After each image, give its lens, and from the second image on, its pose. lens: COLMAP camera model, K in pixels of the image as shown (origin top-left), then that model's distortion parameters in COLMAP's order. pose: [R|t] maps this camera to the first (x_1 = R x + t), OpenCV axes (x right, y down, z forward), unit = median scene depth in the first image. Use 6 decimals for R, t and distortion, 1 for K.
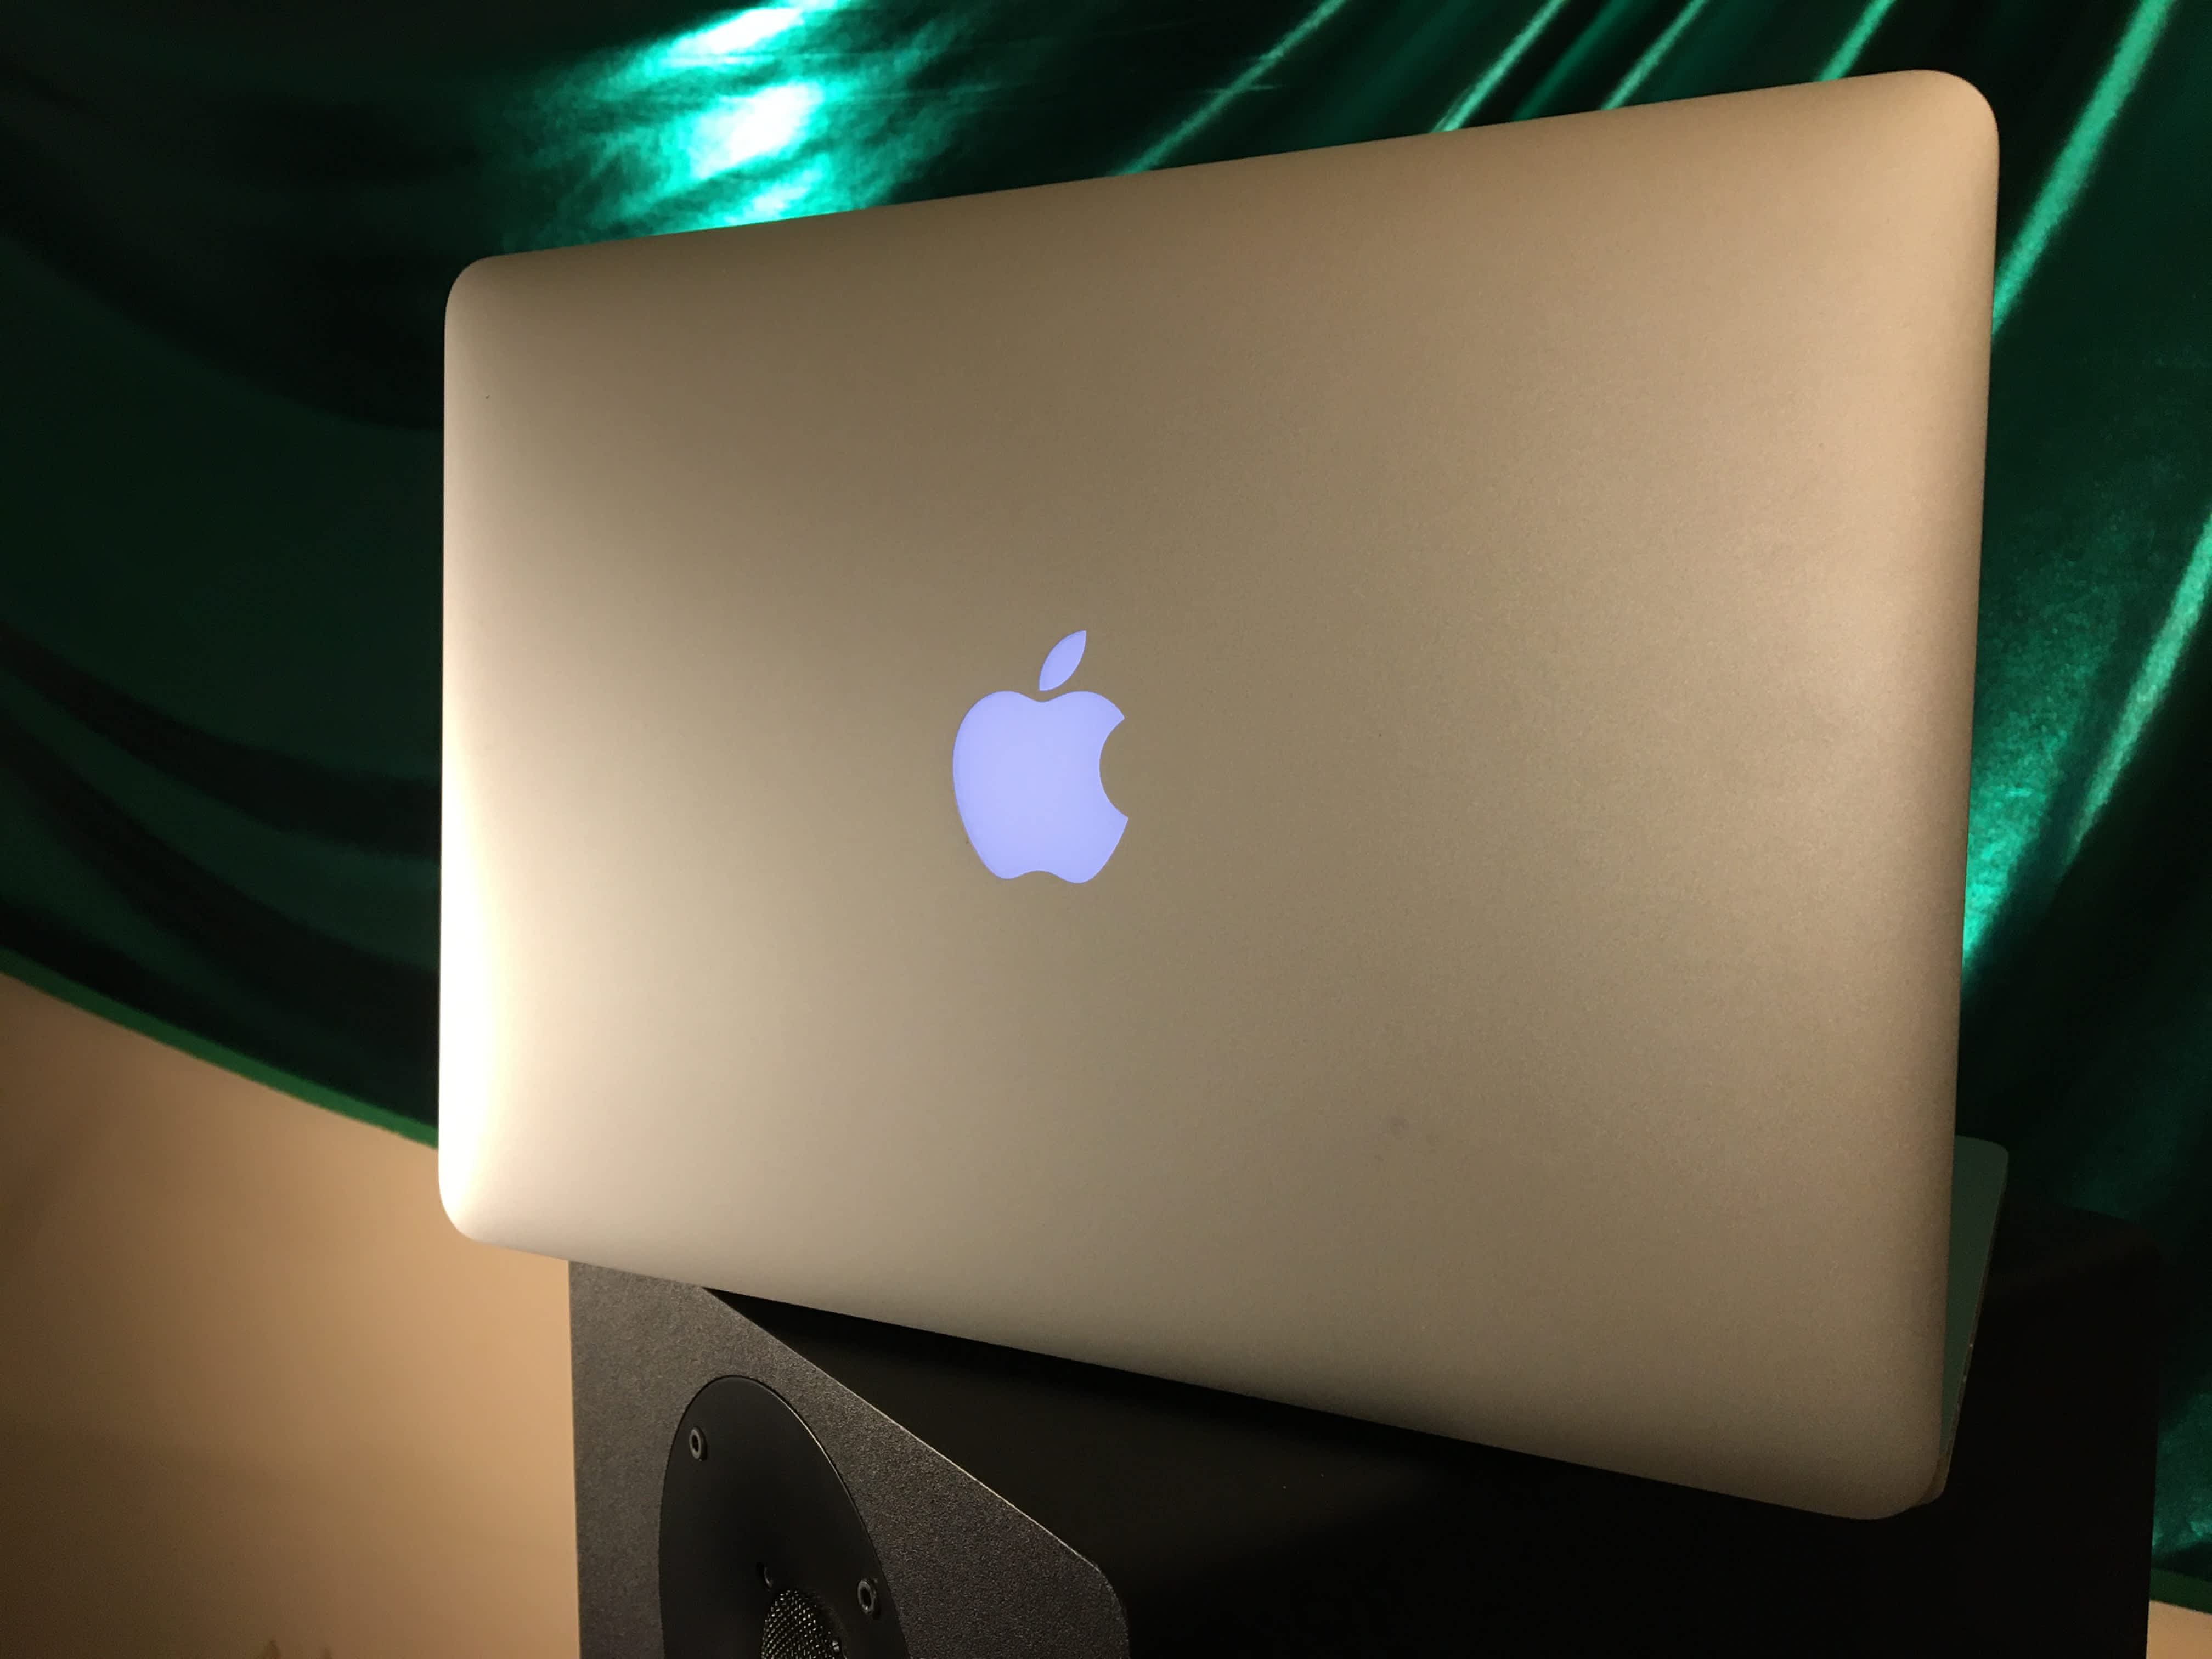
lens RADIAL K [[1857.5, 0, 1106.0], [0, 1857.5, 829.5], [0, 0, 1]] dist [0.024571, -0.052862]
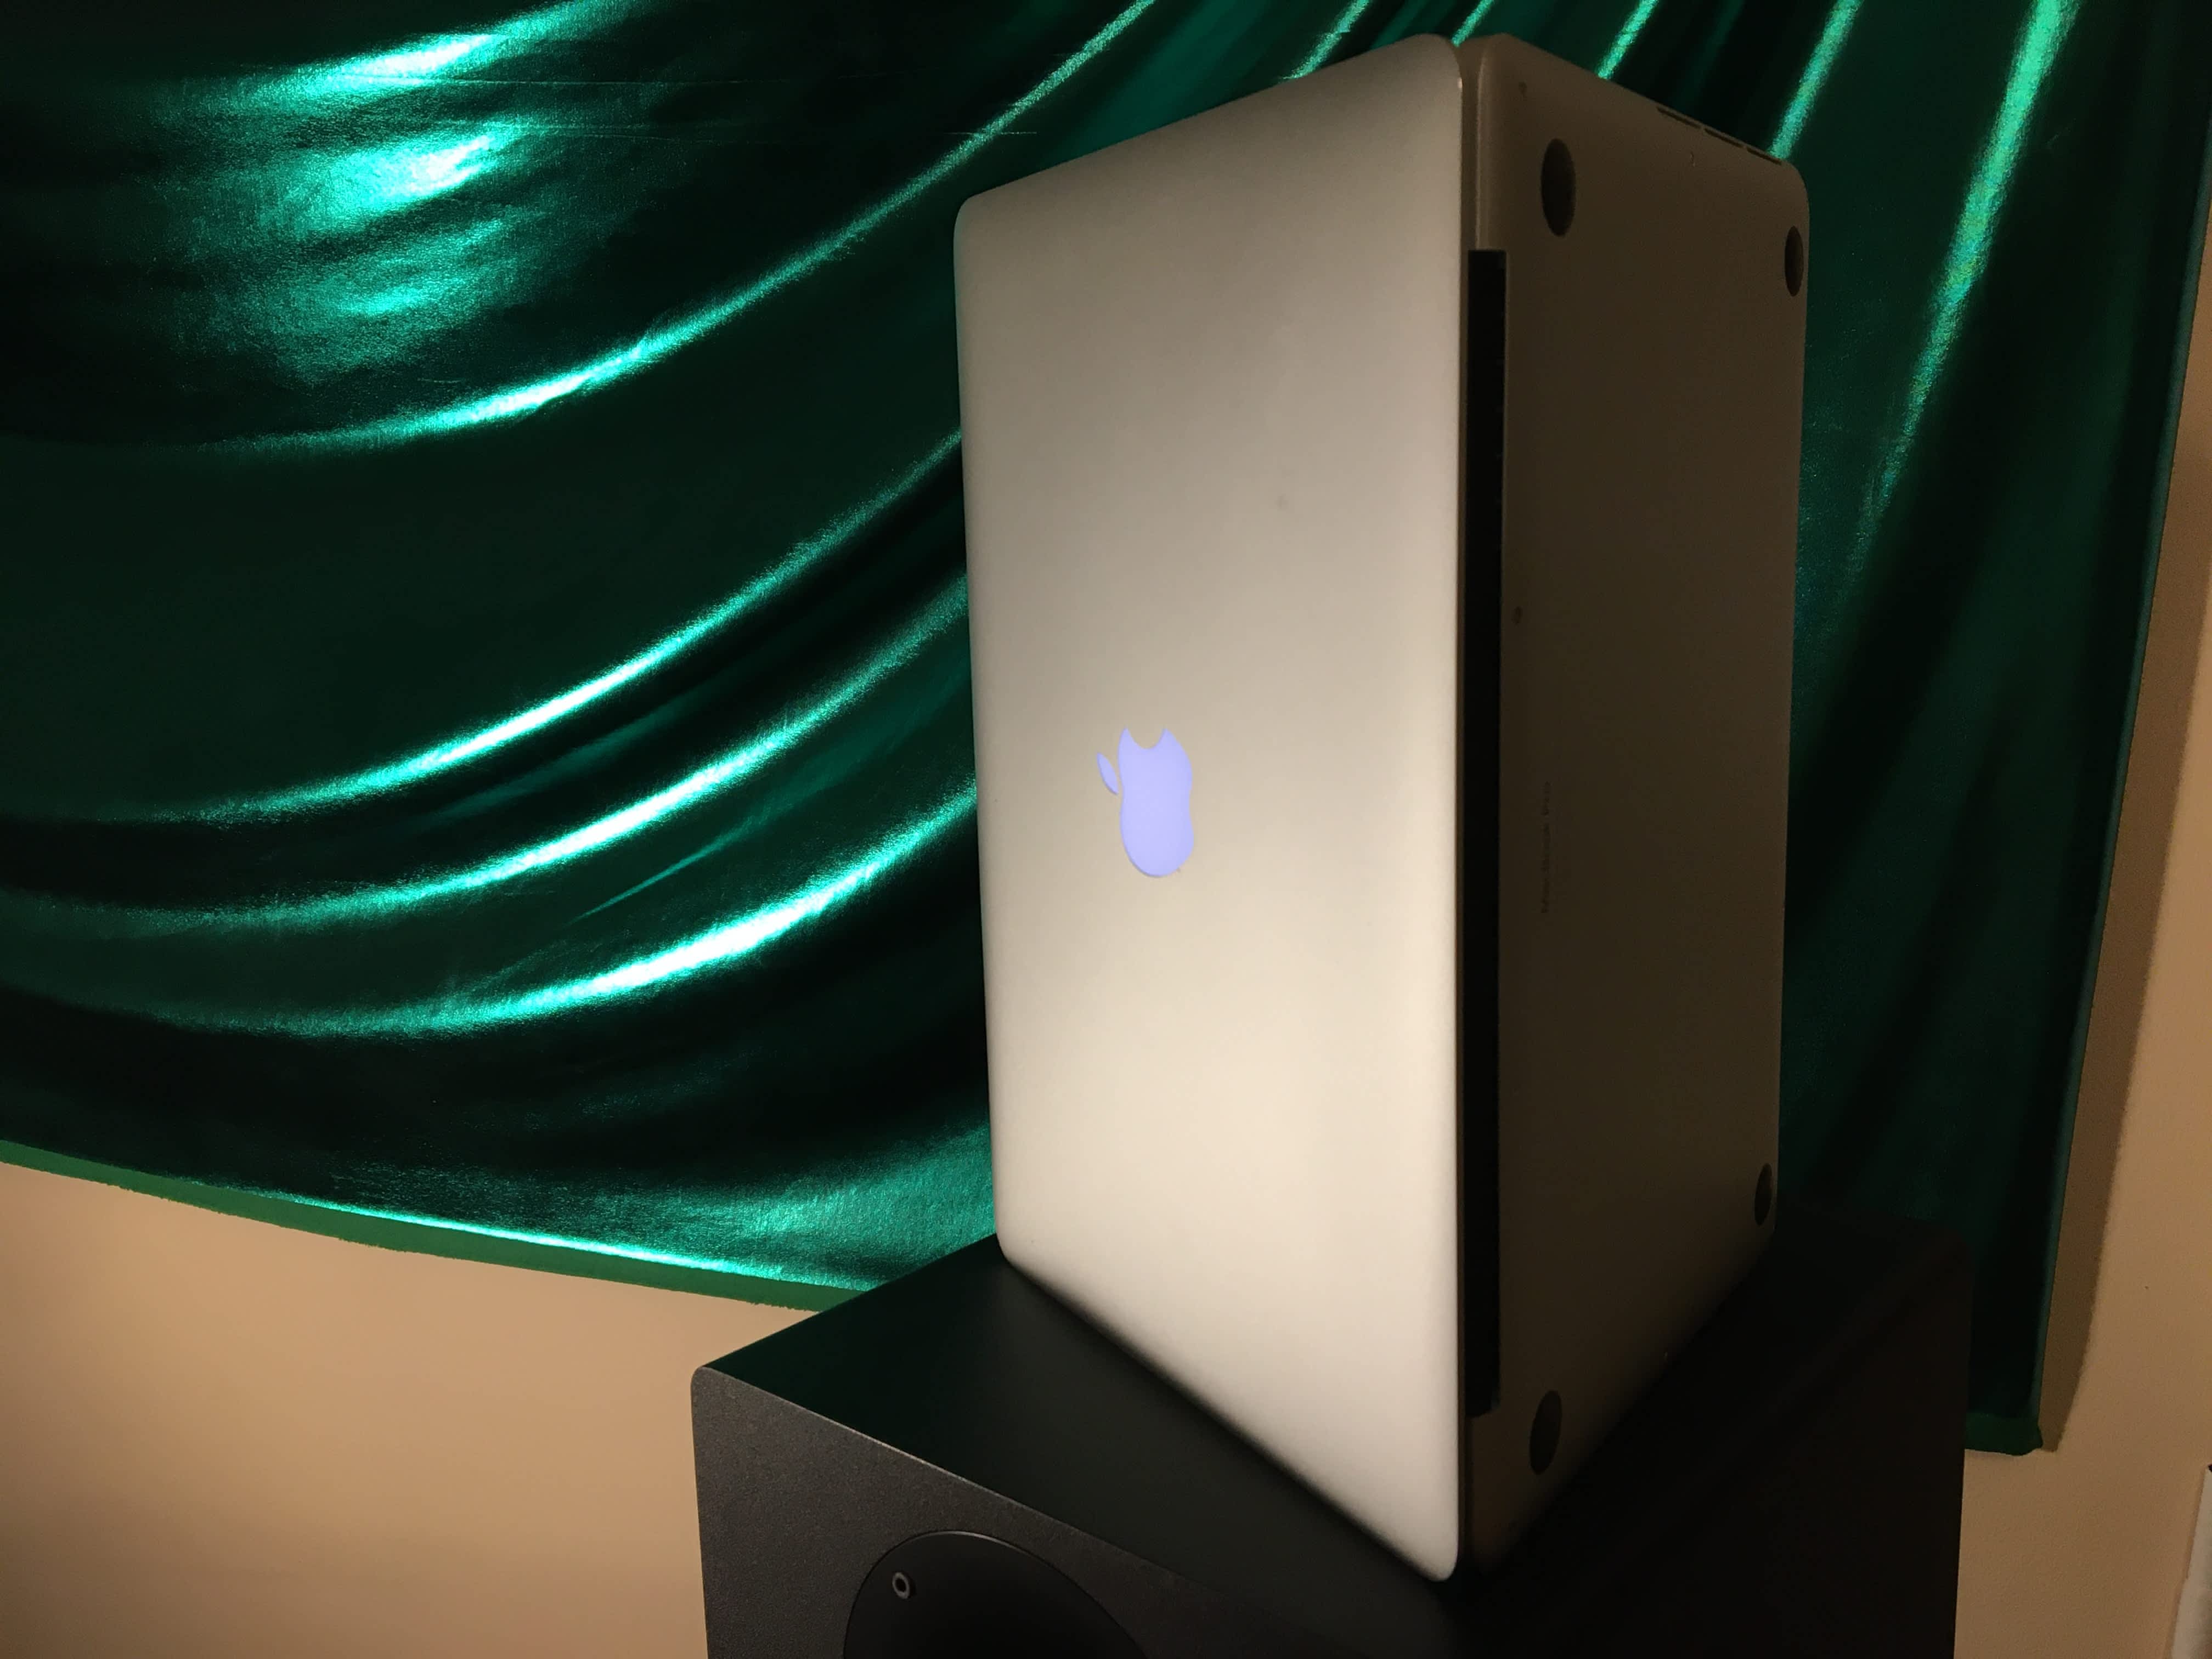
lens RADIAL K [[1857.5, 0, 1106.0], [0, 1857.5, 829.5], [0, 0, 1]] dist [0.024571, -0.052862]
pose [[0.966711, -0.066097, 0.247188, -0.141839], [0.047657, 0.995666, 0.079860, -0.088322], [-0.251395, -0.065421, 0.965671, -0.043849]]
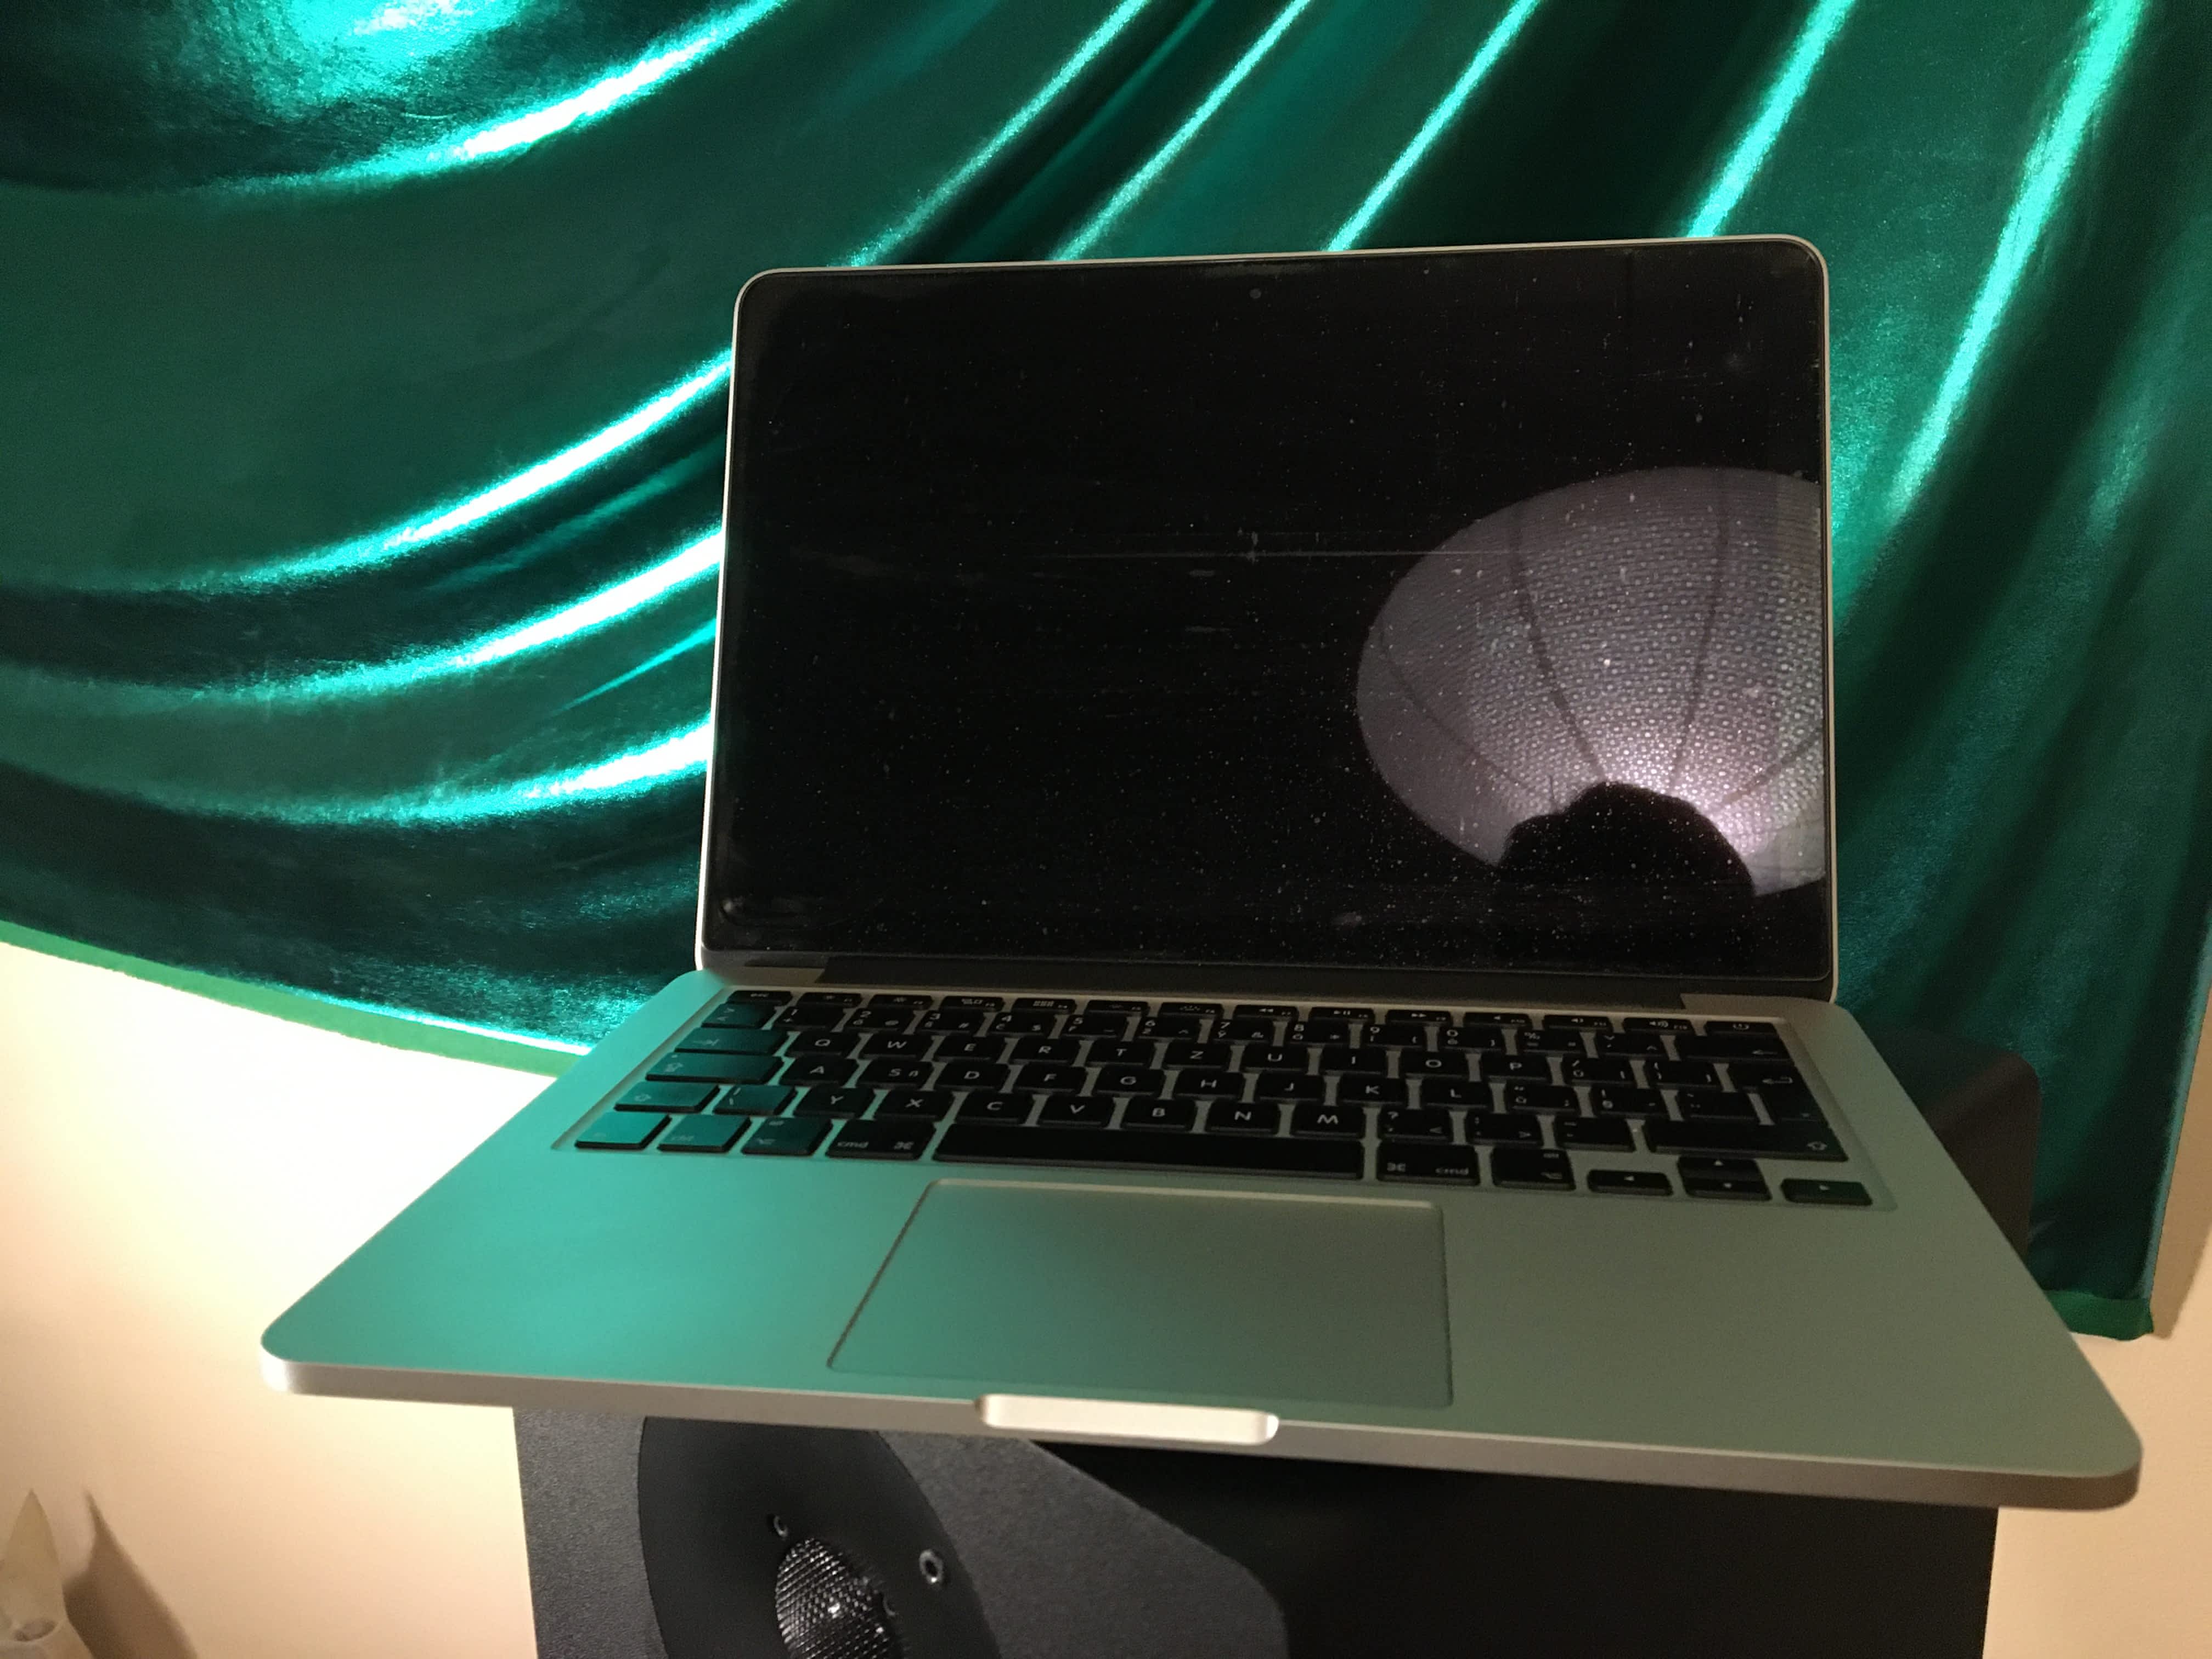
lens RADIAL K [[1857.5, 0, 1106.0], [0, 1857.5, 829.5], [0, 0, 1]] dist [0.024571, -0.052862]
pose [[0.984139, -0.054808, 0.168720, -0.061934], [0.029263, 0.988204, 0.150324, -0.041719], [-0.174968, -0.143002, 0.974134, 0.024679]]
